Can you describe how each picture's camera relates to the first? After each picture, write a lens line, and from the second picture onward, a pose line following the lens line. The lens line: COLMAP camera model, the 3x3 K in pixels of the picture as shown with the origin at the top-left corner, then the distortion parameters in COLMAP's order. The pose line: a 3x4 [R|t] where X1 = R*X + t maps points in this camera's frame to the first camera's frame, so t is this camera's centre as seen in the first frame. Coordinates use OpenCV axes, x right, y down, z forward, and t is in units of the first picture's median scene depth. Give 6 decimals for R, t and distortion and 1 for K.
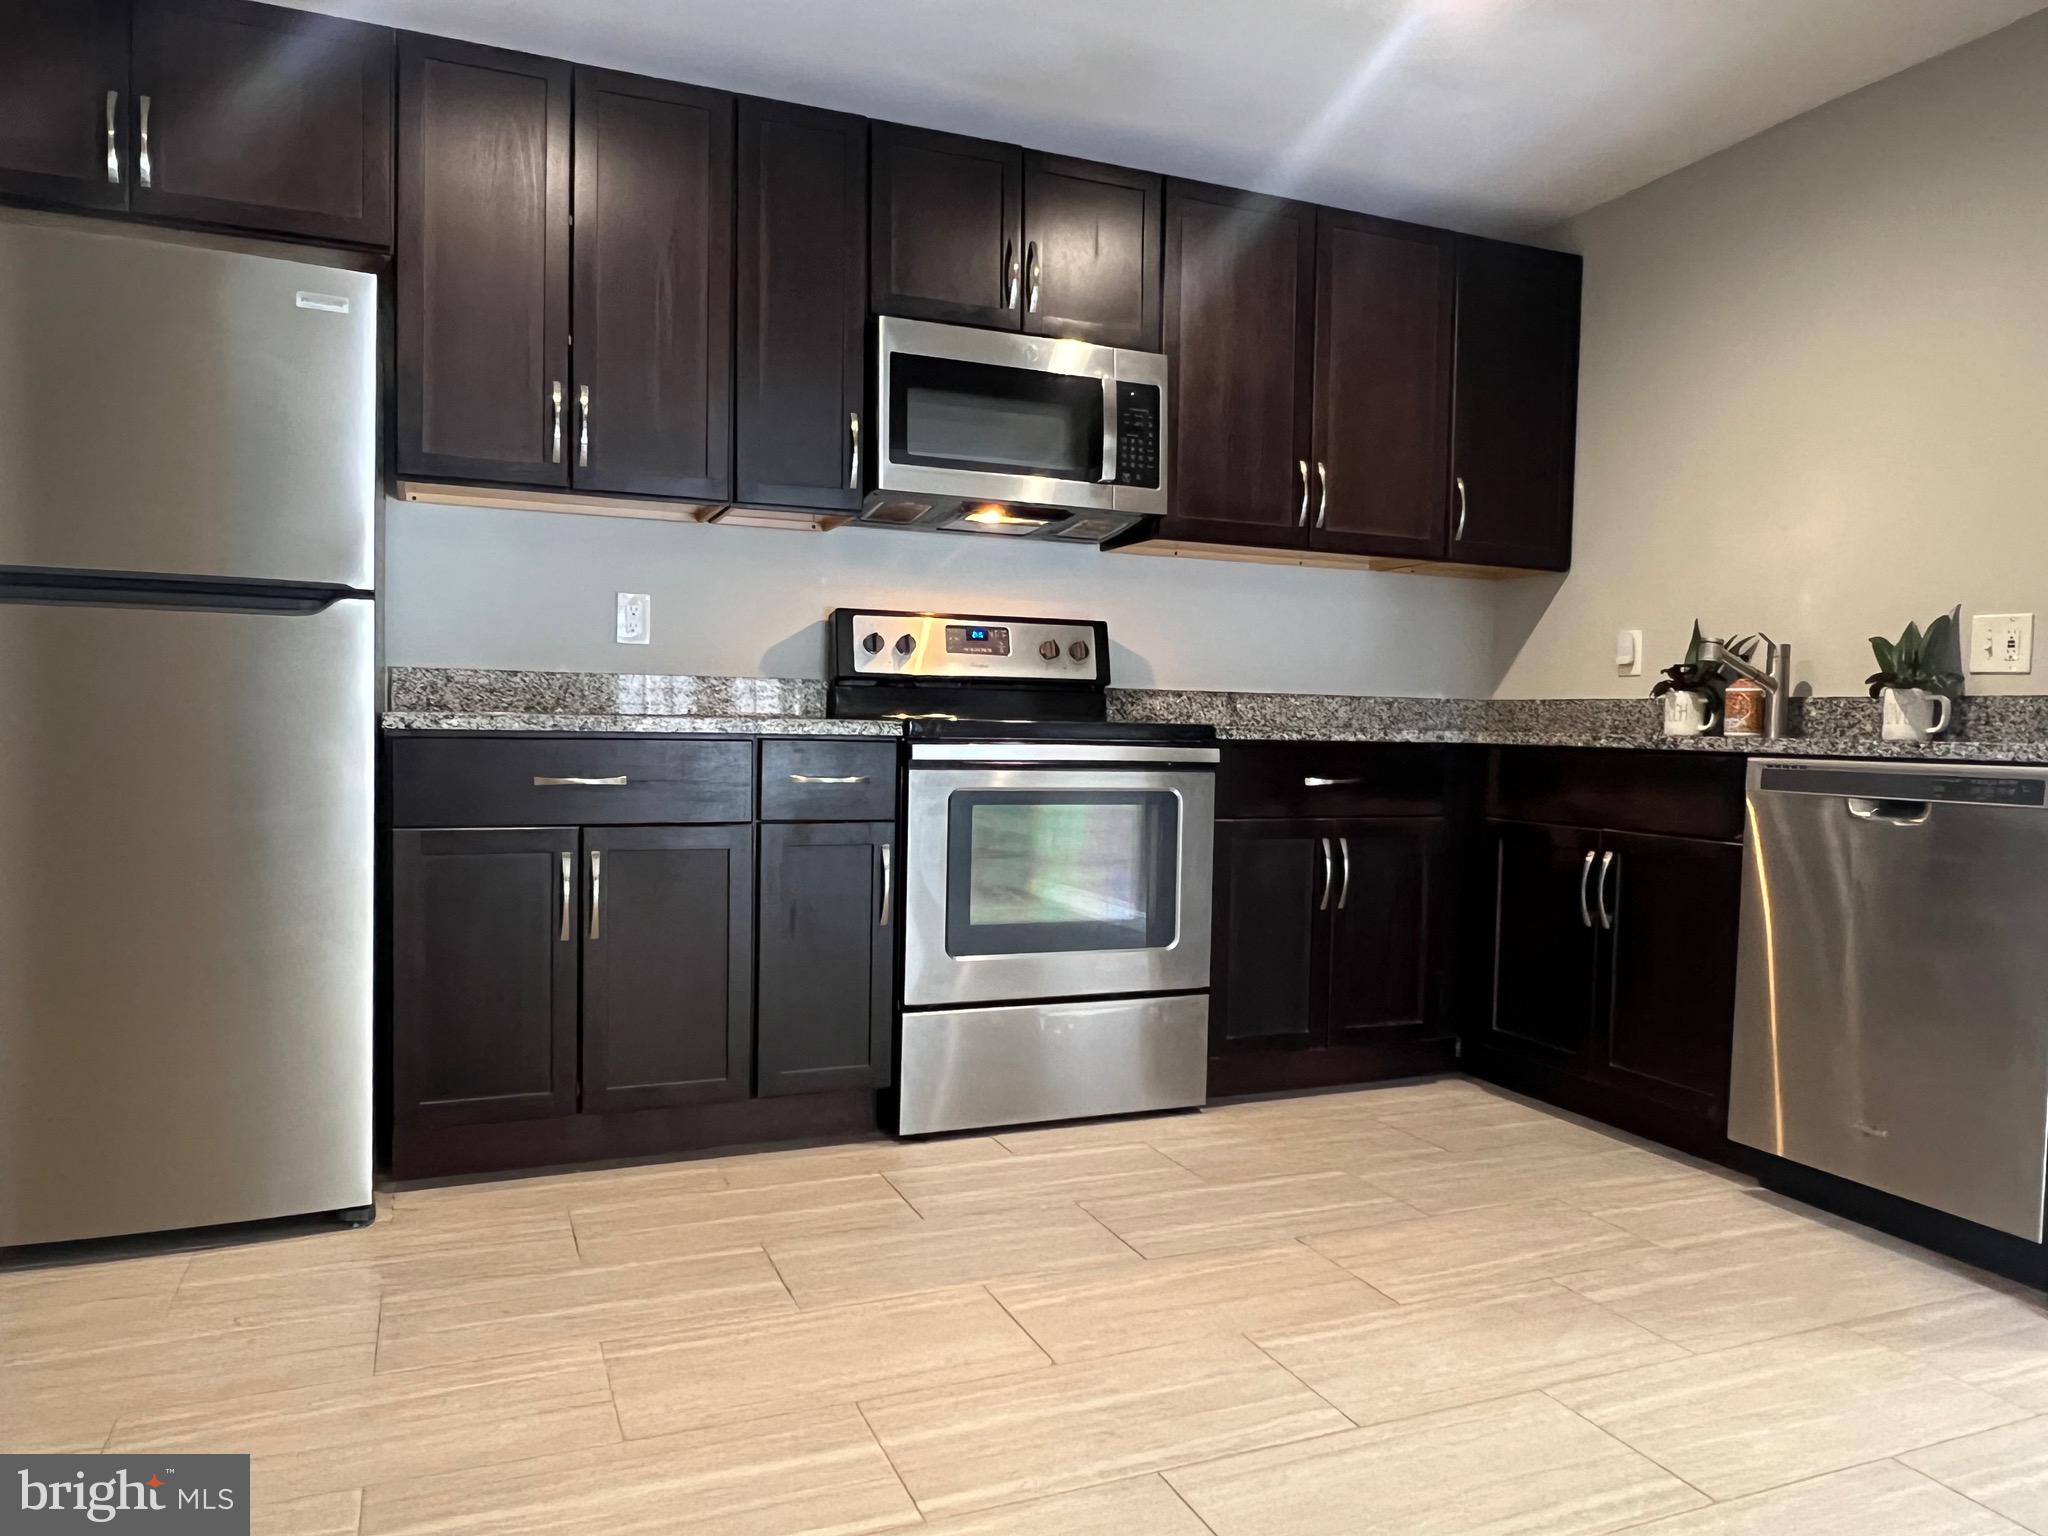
lens RADIAL K [[1399.9, 0, 1020.4], [0, 1399.9, 768.1], [0, 0, 1]] dist [0.001909, -0.004790]
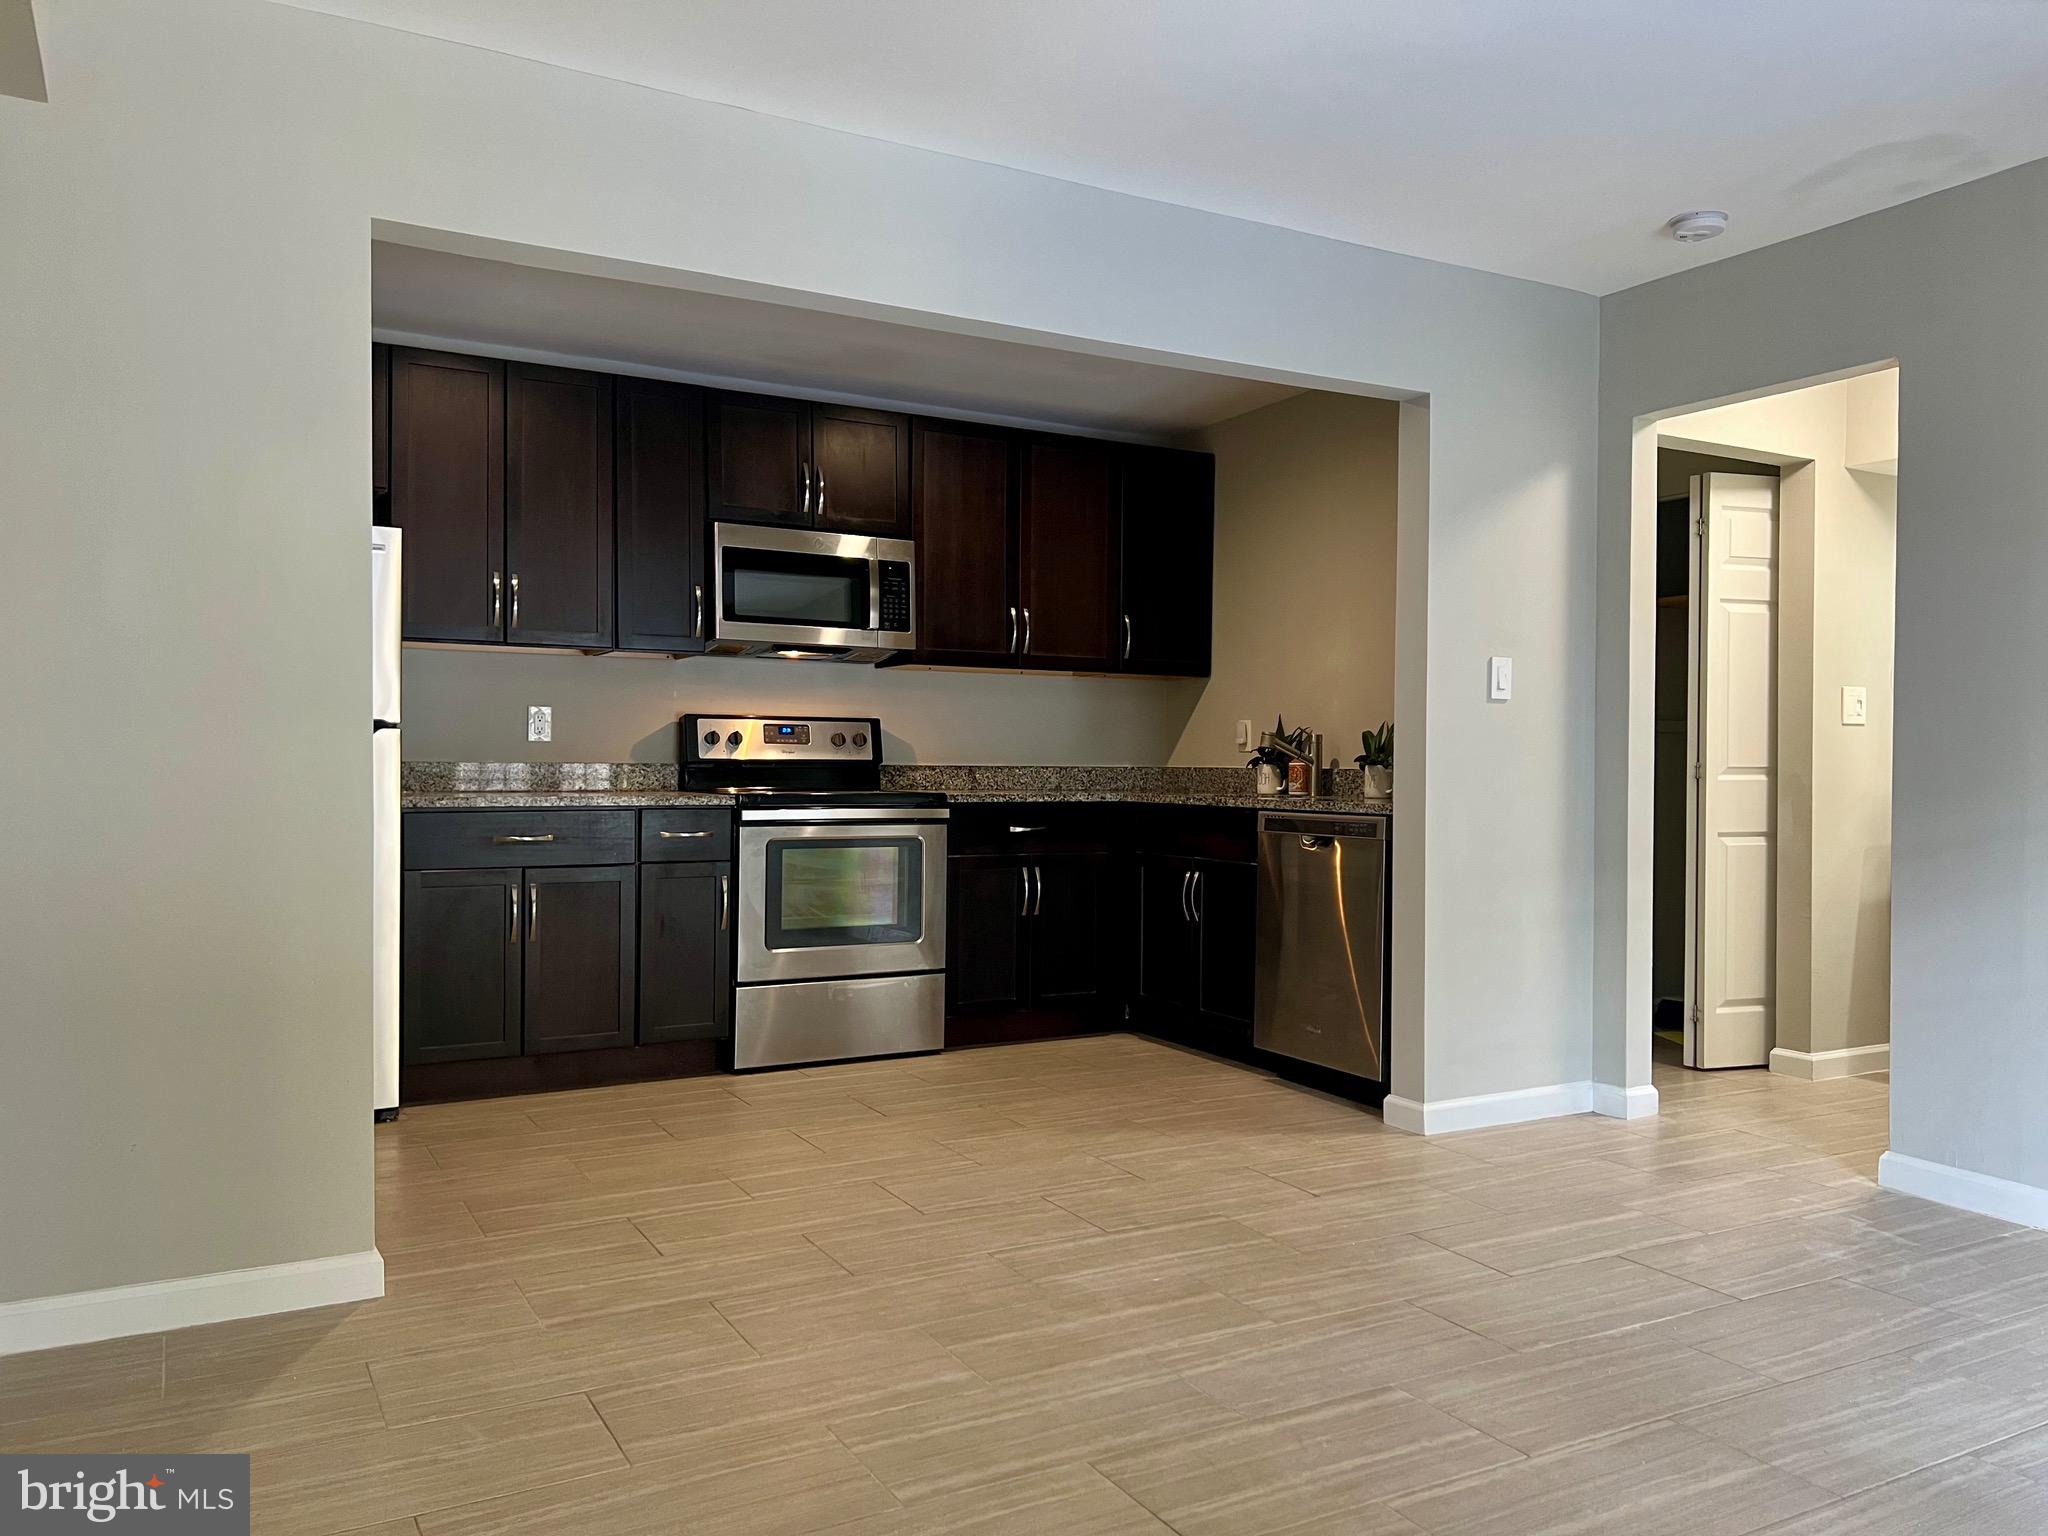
lens RADIAL K [[1532.3, 0, 1027.7], [0, 1532.3, 766.7], [0, 0, 1]] dist [0.139226, -0.267481]
pose [[0.993468, -0.012338, 0.113443, 0.038618], [0.015680, 0.999467, -0.028616, -0.010350], [-0.113030, 0.030208, 0.993132, -0.631628]]
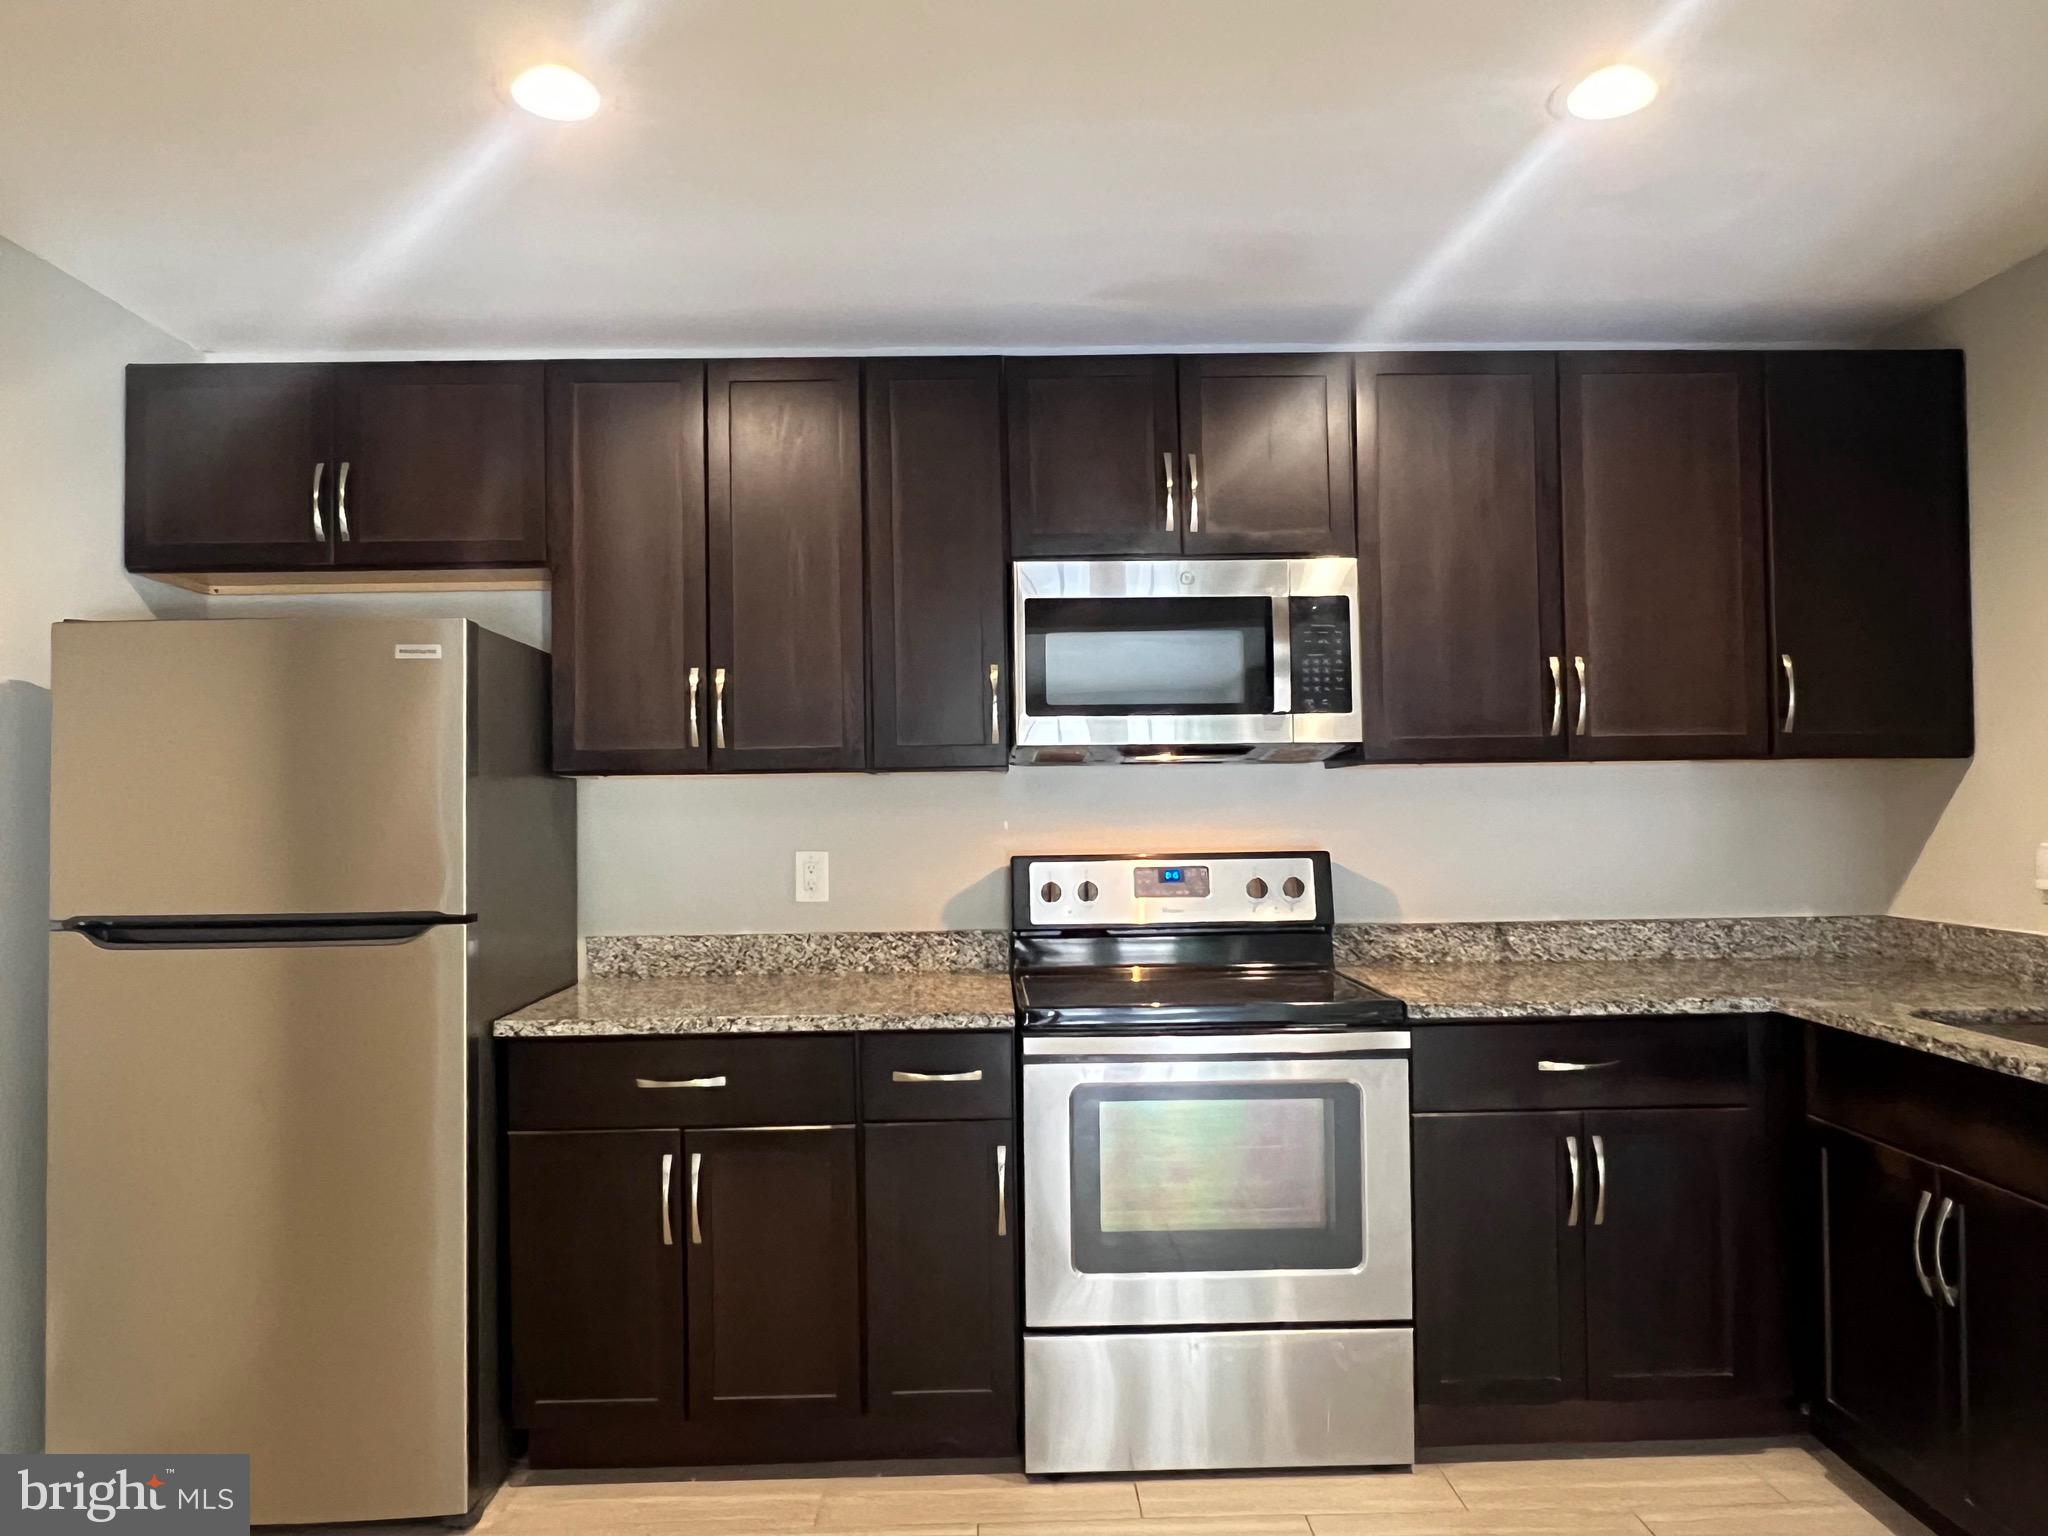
lens RADIAL K [[1399.9, 0, 1020.4], [0, 1399.9, 768.1], [0, 0, 1]] dist [0.001909, -0.004790]
pose [[0.929586, -0.042391, -0.366161, 0.231896], [0.020673, 0.997797, -0.063032, -0.119188], [0.368026, 0.051024, 0.928414, 0.127120]]
